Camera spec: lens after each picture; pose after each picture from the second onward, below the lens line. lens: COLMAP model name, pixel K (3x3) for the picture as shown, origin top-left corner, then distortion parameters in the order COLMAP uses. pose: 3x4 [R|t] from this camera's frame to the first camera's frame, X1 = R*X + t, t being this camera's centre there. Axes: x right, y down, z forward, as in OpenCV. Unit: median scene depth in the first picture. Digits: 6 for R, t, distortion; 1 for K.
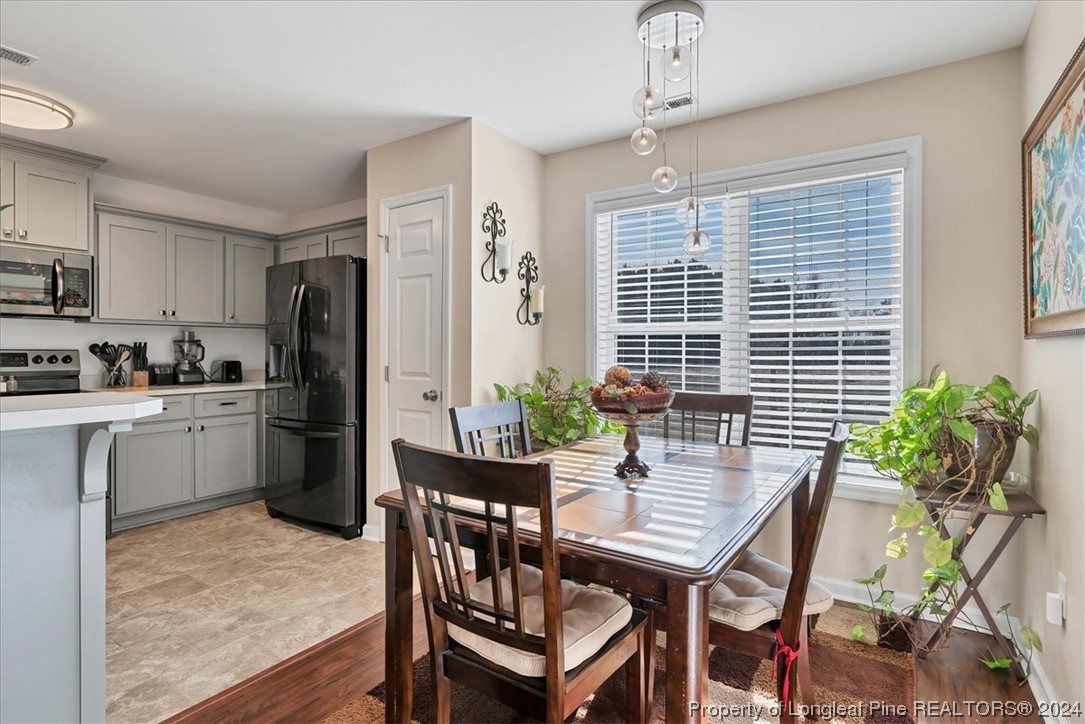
lens RADIAL K [[540.2, 0, 552.1], [0, 540.2, 350.9], [0, 0, 1]] dist [-0.001037, 0.000002]
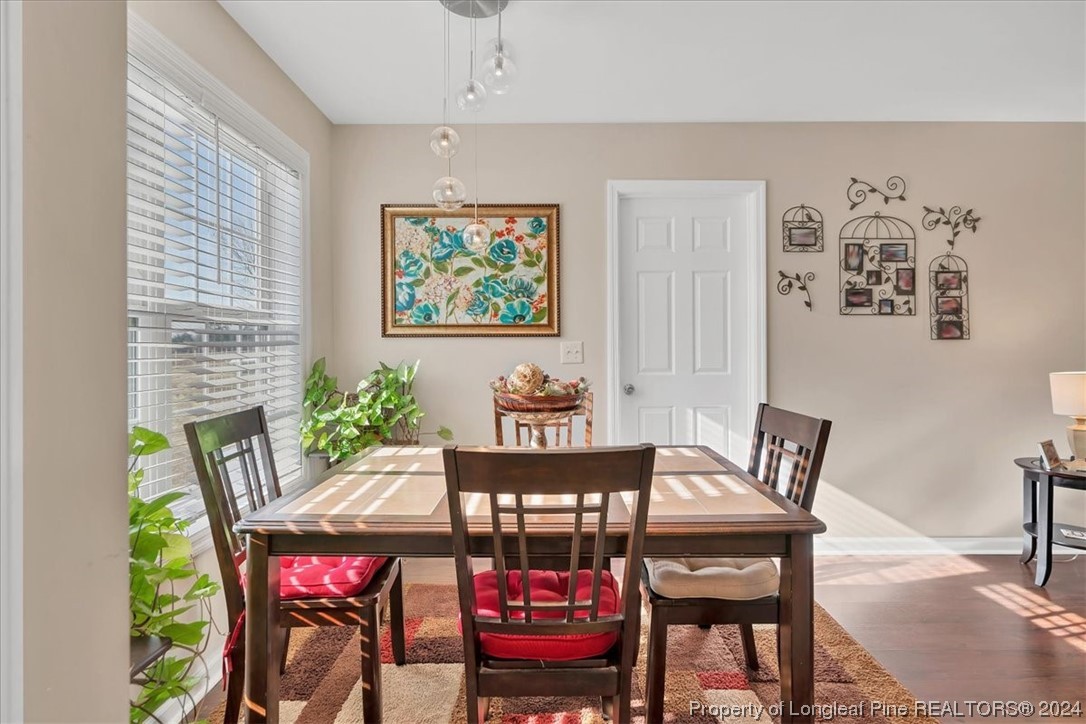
lens RADIAL K [[537.0, 0, 549.1], [0, 537.0, 338.7], [0, 0, 1]] dist [-0.002348, 0.000297]
pose [[-0.554869, 0.004344, 0.831927, -0.381512], [0.002837, 0.999990, -0.003328, -0.006338], [-0.831933, 0.000514, -0.554876, 0.875197]]
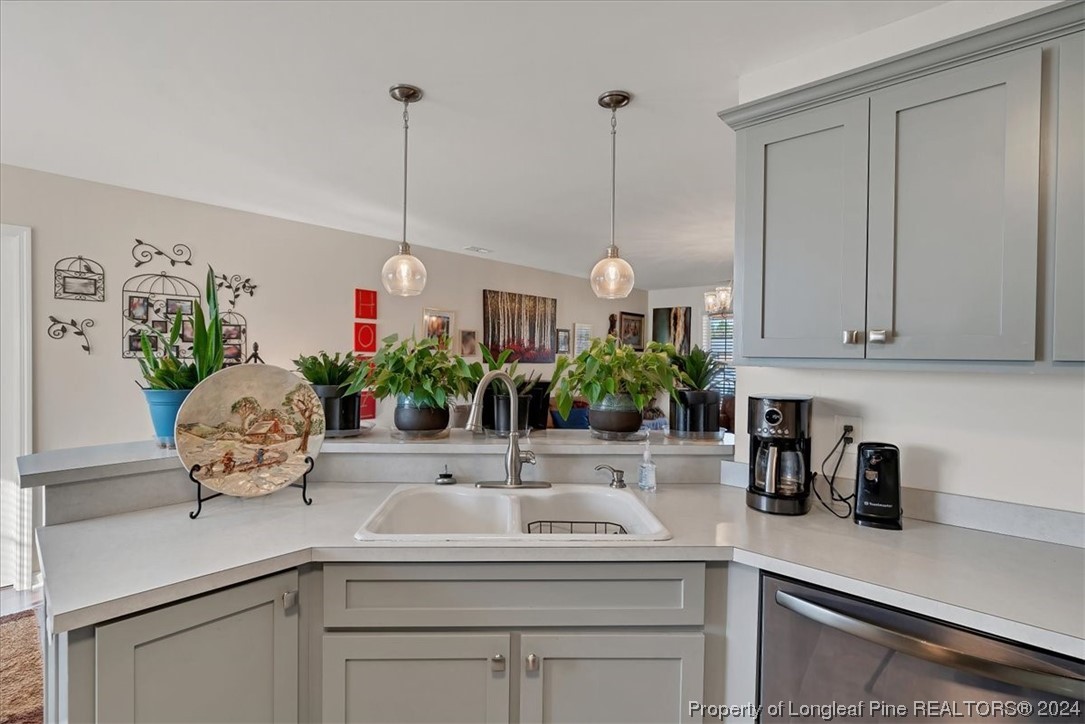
lens RADIAL K [[513.3, 0, 526.4], [0, 513.3, 361.5], [0, 0, 1]] dist [-0.002924, 0.000493]
pose [[-0.985494, -0.014019, 0.169130, -0.845686], [-0.011835, 0.999833, 0.013916, -0.065669], [-0.169297, 0.011713, -0.985495, 0.804850]]
